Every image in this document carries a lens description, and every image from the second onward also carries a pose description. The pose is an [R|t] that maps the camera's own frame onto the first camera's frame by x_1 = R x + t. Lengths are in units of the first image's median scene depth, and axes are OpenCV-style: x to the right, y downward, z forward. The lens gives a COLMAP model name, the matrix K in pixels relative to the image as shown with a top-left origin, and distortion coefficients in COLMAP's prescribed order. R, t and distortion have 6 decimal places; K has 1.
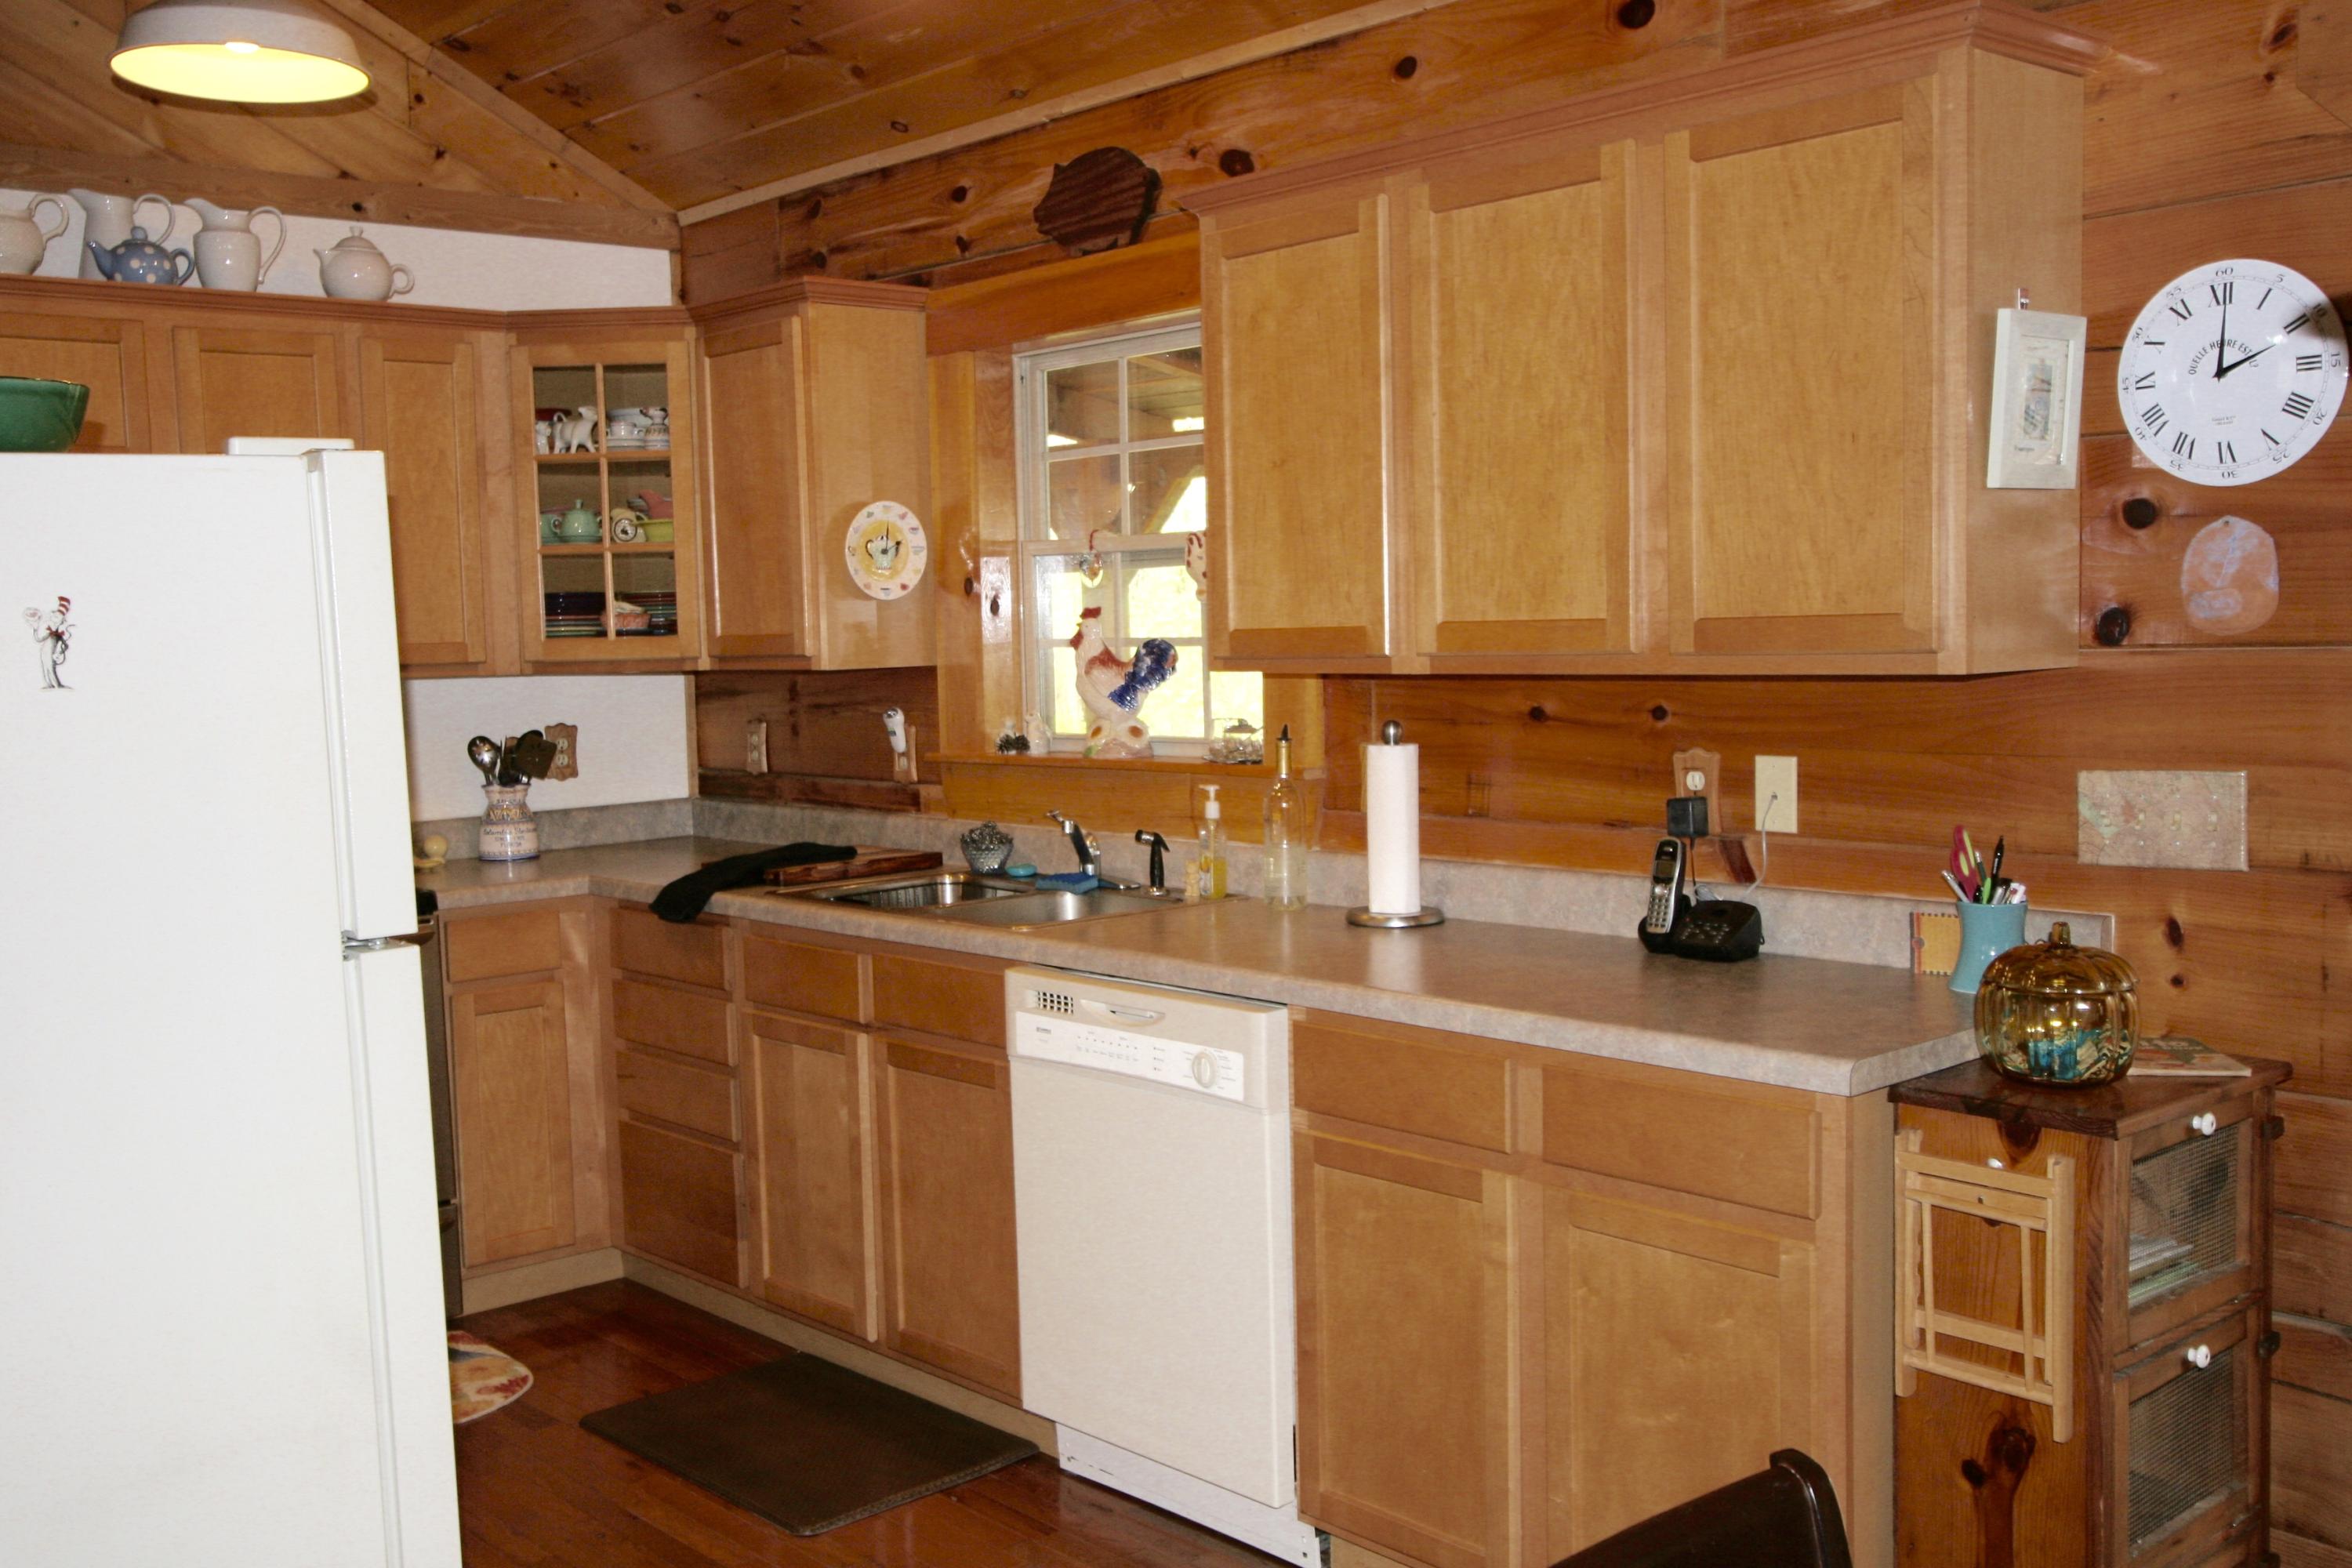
lens RADIAL K [[2237.8, 0, 1134.4], [0, 2237.8, 782.9], [0, 0, 1]] dist [-0.007823, 0.067020]
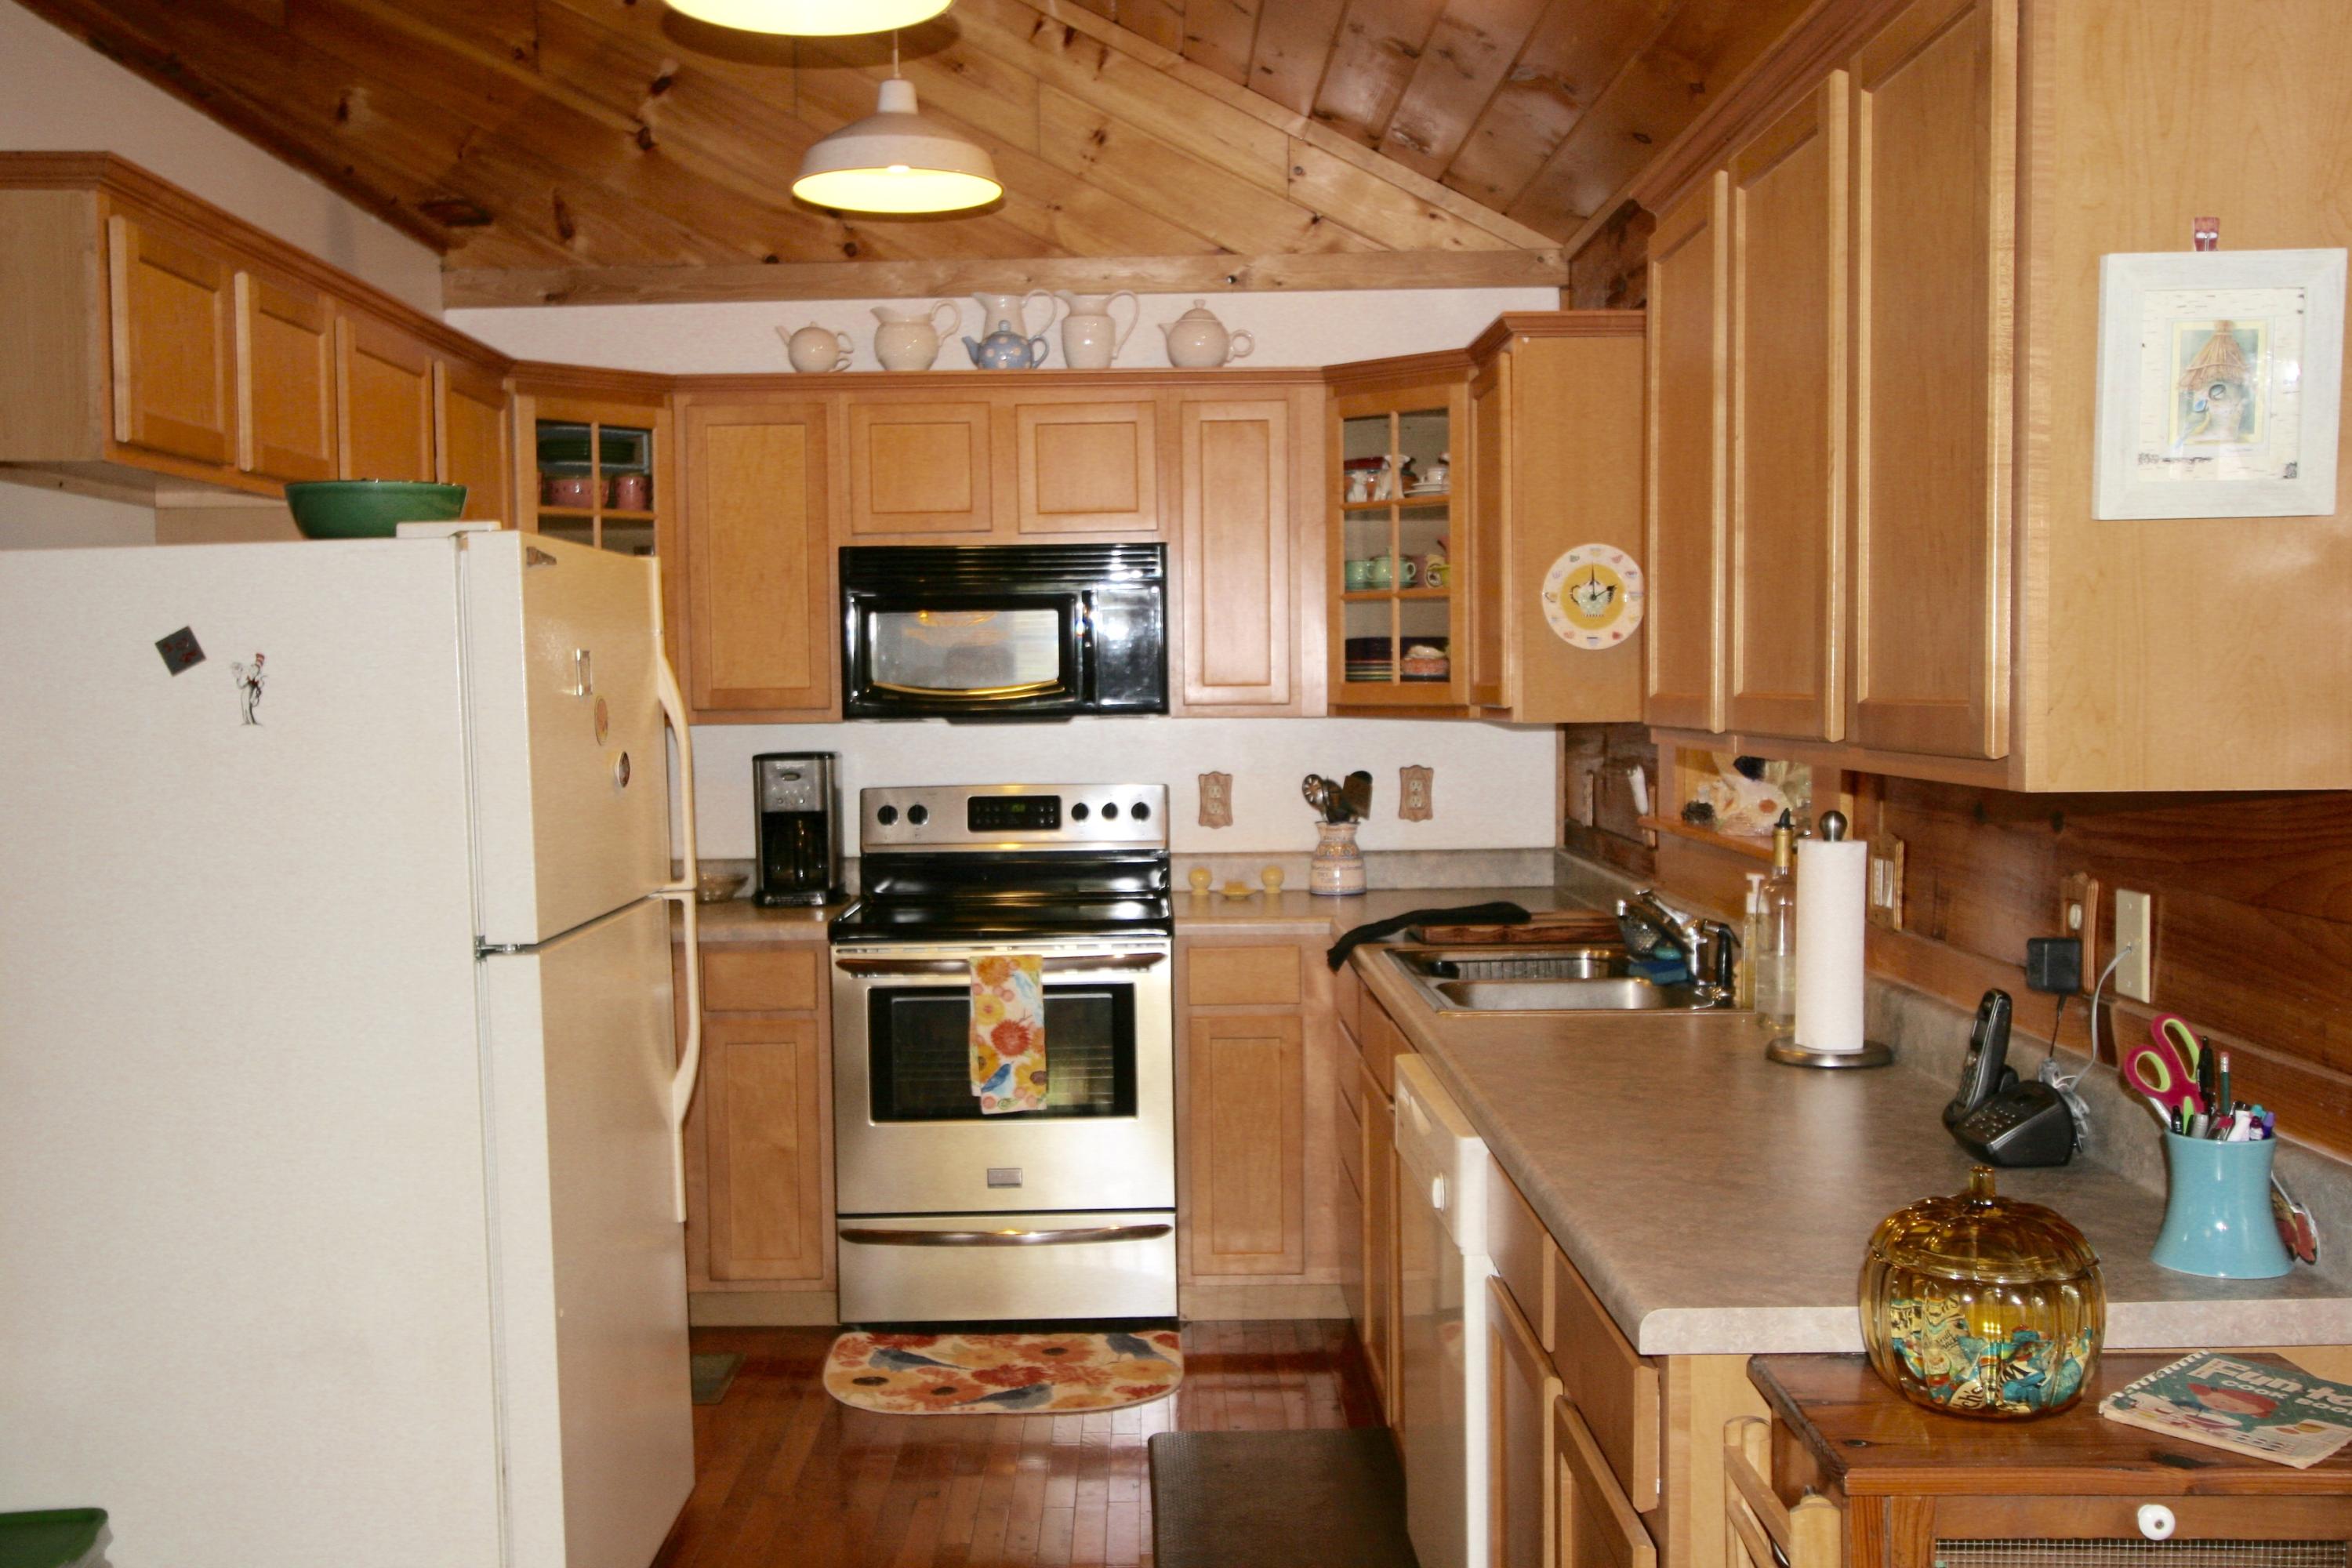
lens RADIAL K [[2237.8, 0, 1134.4], [0, 2237.8, 782.9], [0, 0, 1]] dist [-0.007823, 0.067020]
pose [[0.752129, 0.051262, -0.657019, 0.379891], [-0.058696, 0.998219, 0.010690, -0.026504], [0.656396, 0.030524, 0.753798, 0.184249]]
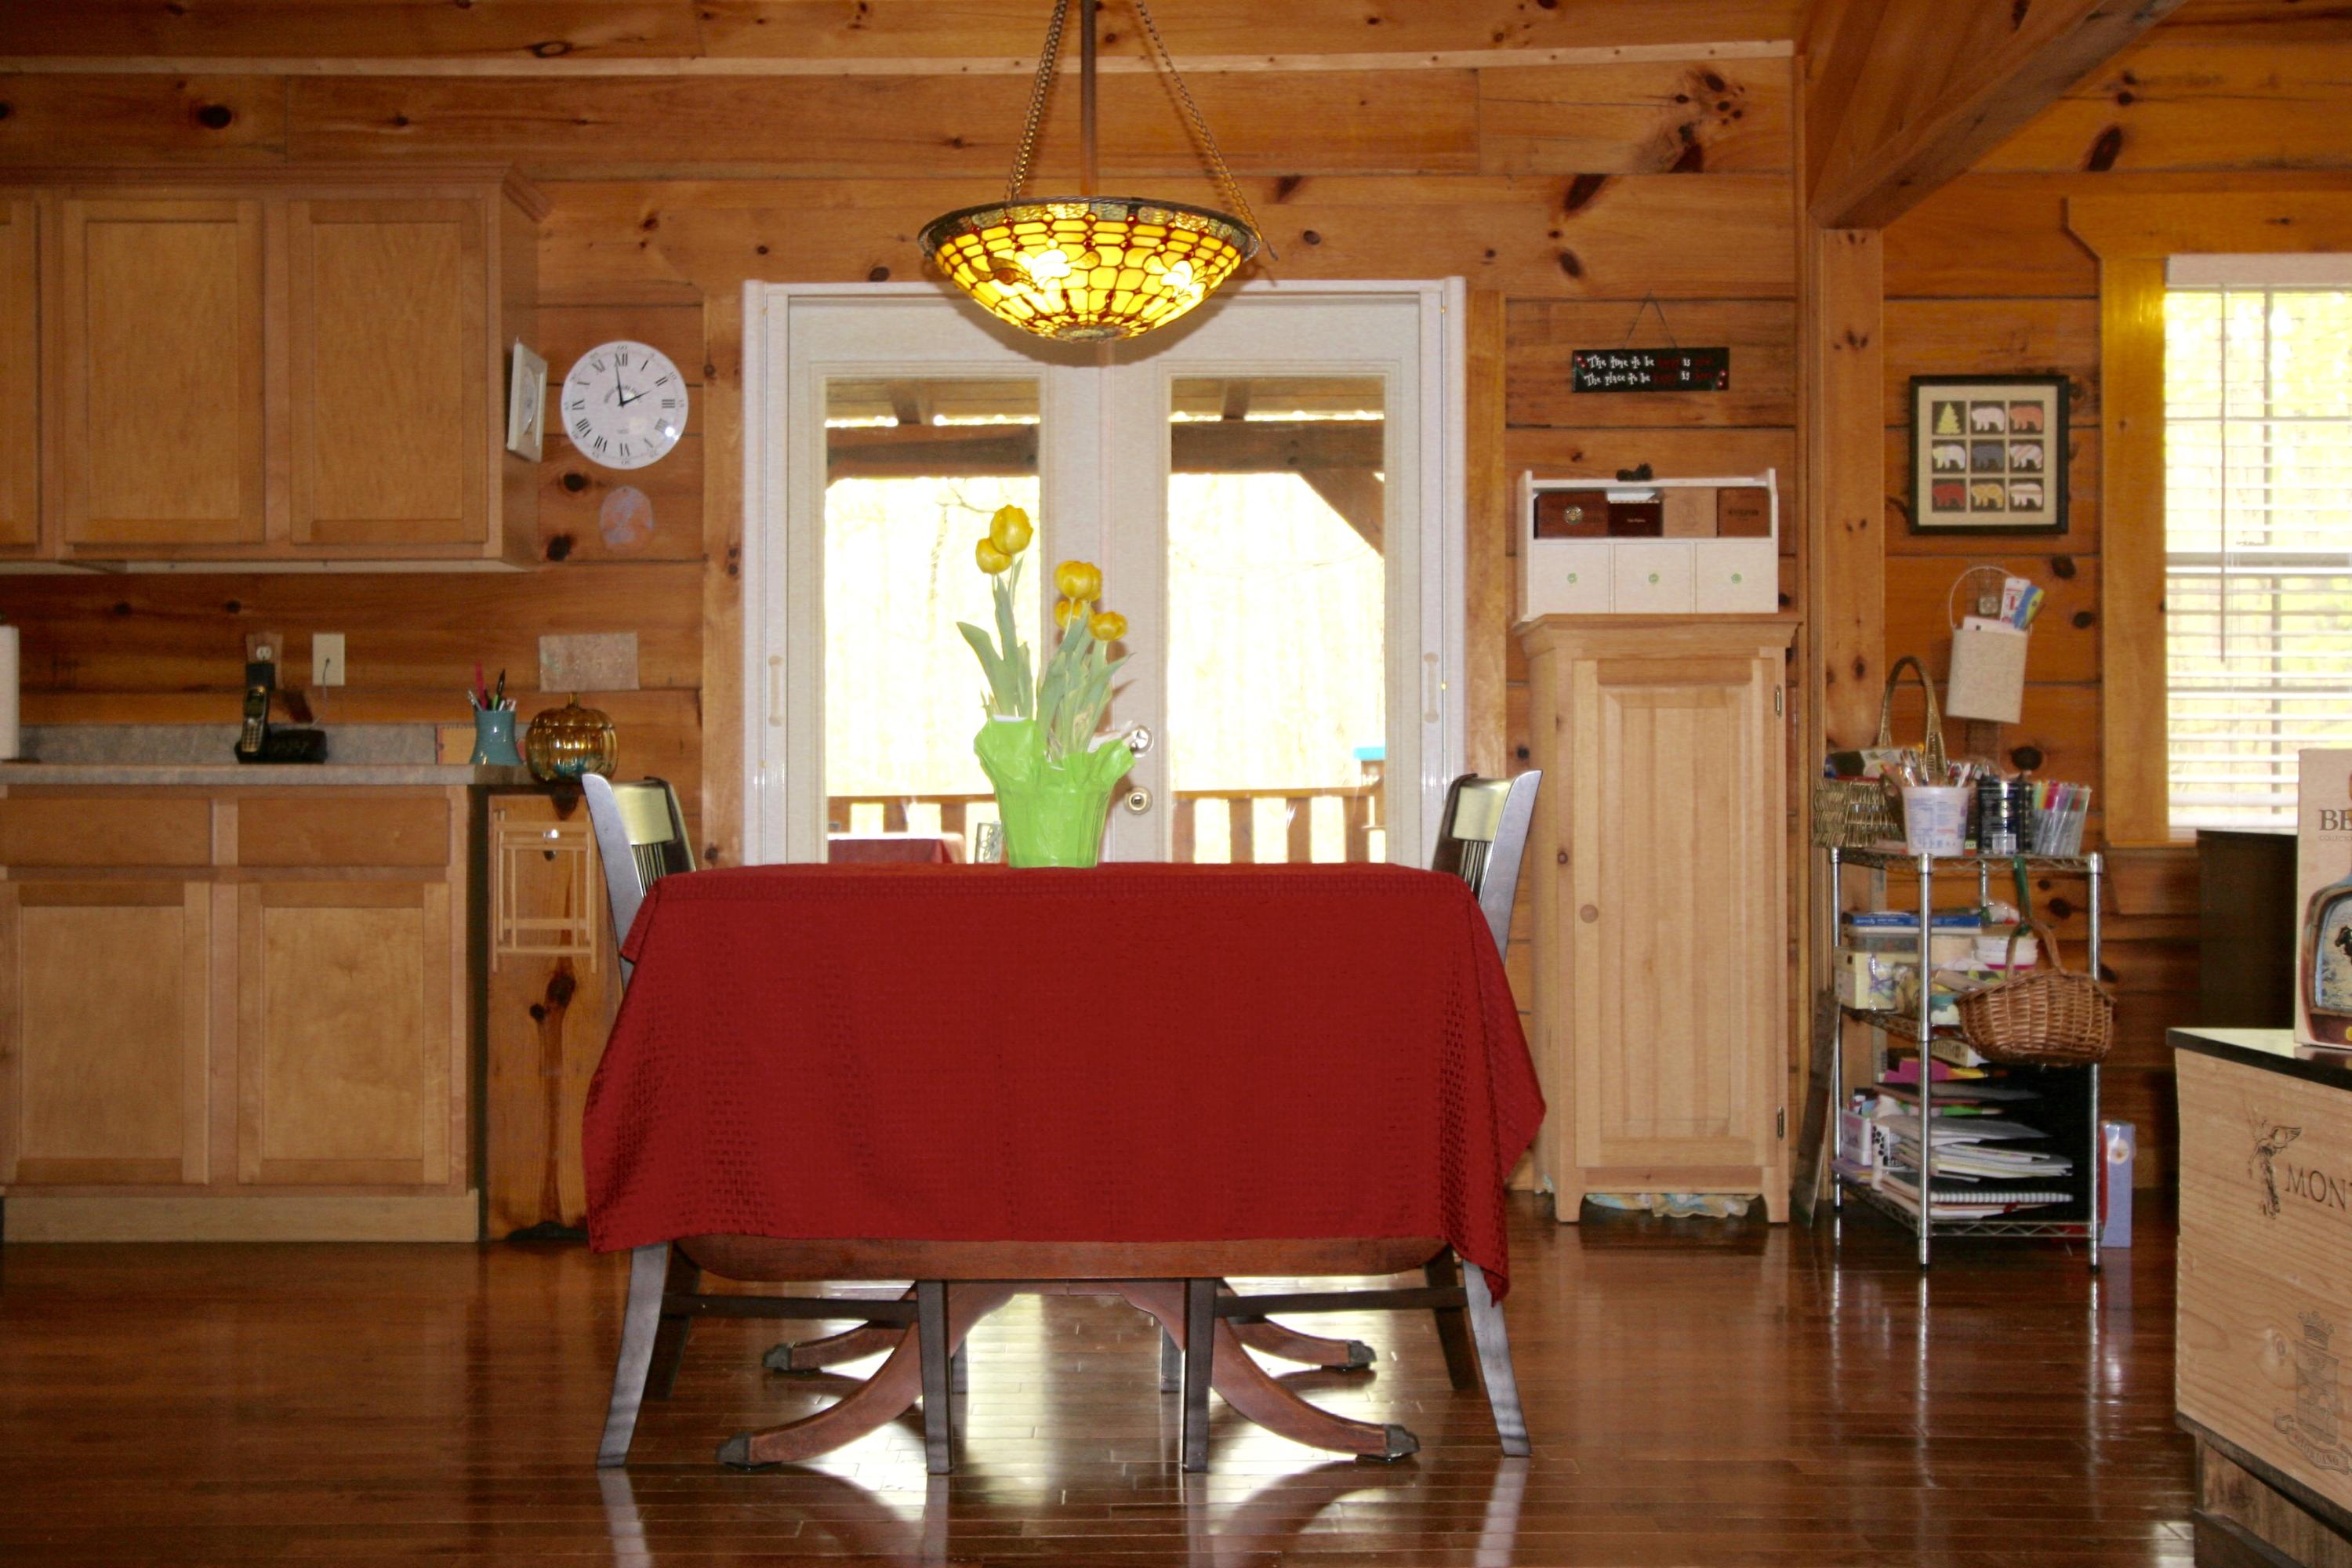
lens RADIAL K [[2237.8, 0, 1134.4], [0, 2237.8, 782.9], [0, 0, 1]] dist [-0.007823, 0.067020]
pose [[0.658419, 0.030310, 0.752041, -0.345554], [0.042079, 0.996144, -0.076989, 0.163270], [-0.751474, 0.082336, 0.654604, -0.260658]]
